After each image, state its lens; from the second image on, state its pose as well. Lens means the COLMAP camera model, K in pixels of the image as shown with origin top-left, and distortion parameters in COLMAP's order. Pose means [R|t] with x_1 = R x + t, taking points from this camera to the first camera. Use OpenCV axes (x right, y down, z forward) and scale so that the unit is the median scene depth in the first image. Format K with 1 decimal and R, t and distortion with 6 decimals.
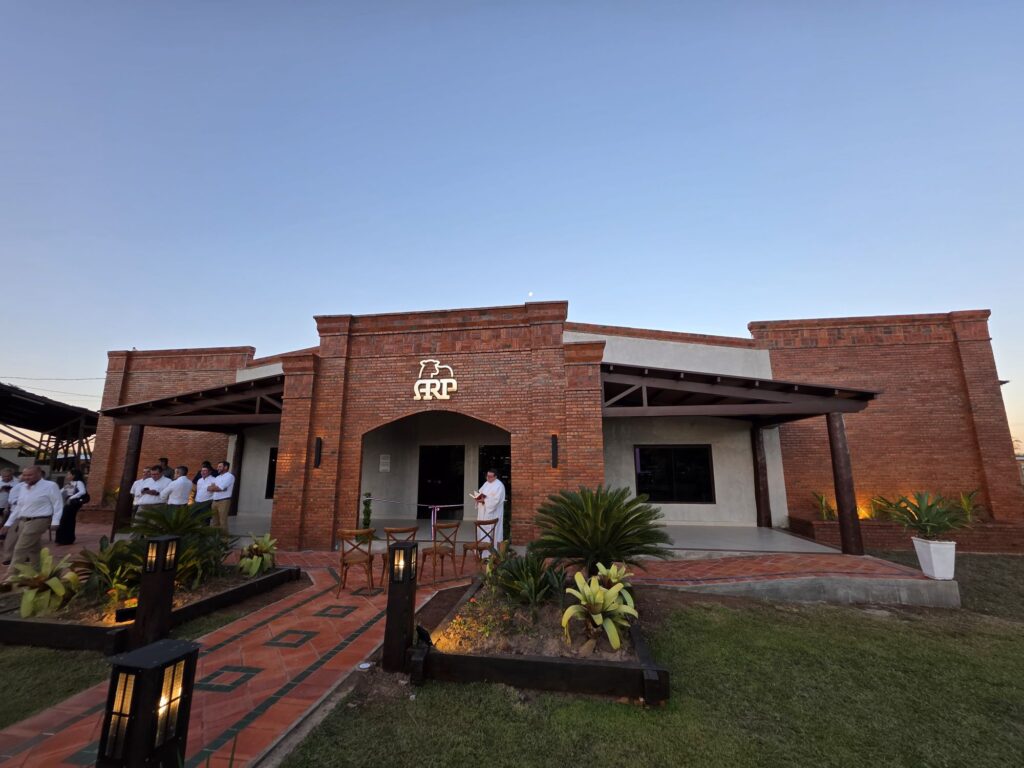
lens RADIAL K [[420.5, 0, 512.0], [0, 420.5, 384.0], [0, 0, 1]] dist [0.002016, 0.000282]
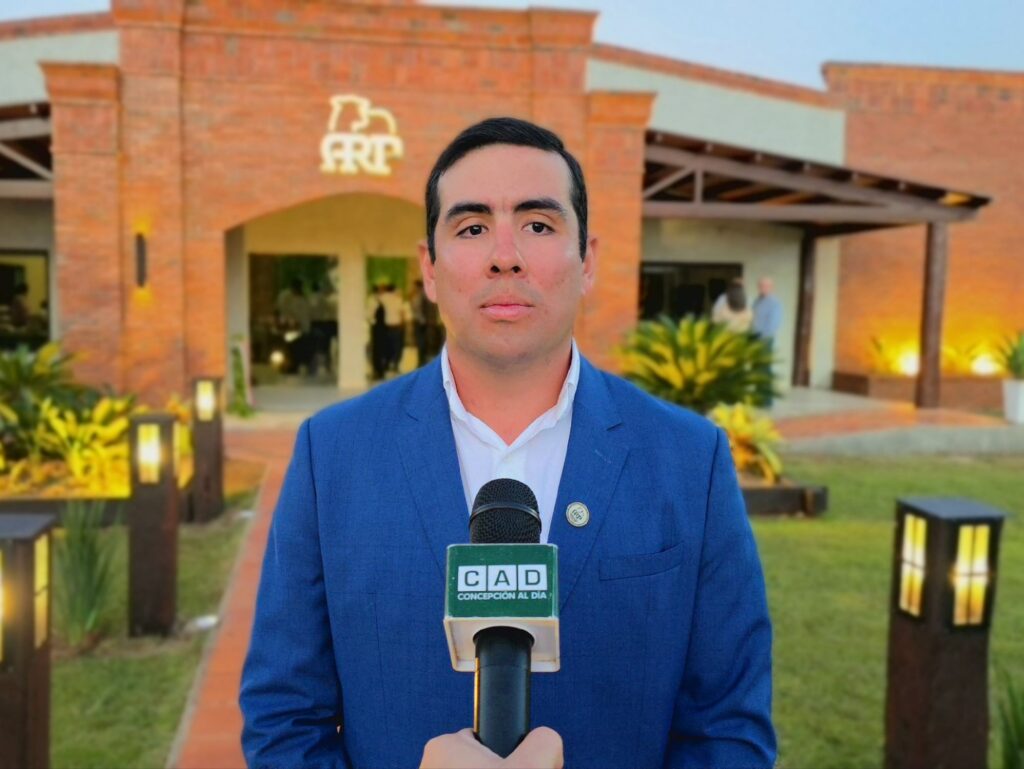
lens RADIAL K [[907.9, 0, 512.0], [0, 907.9, 384.5], [0, 0, 1]] dist [0.037575, -0.008922]
pose [[0.950165, -0.017152, 0.311277, -0.371889], [-0.070919, 0.960414, 0.269399, -0.033009], [-0.303575, -0.278049, 0.911335, -0.248639]]
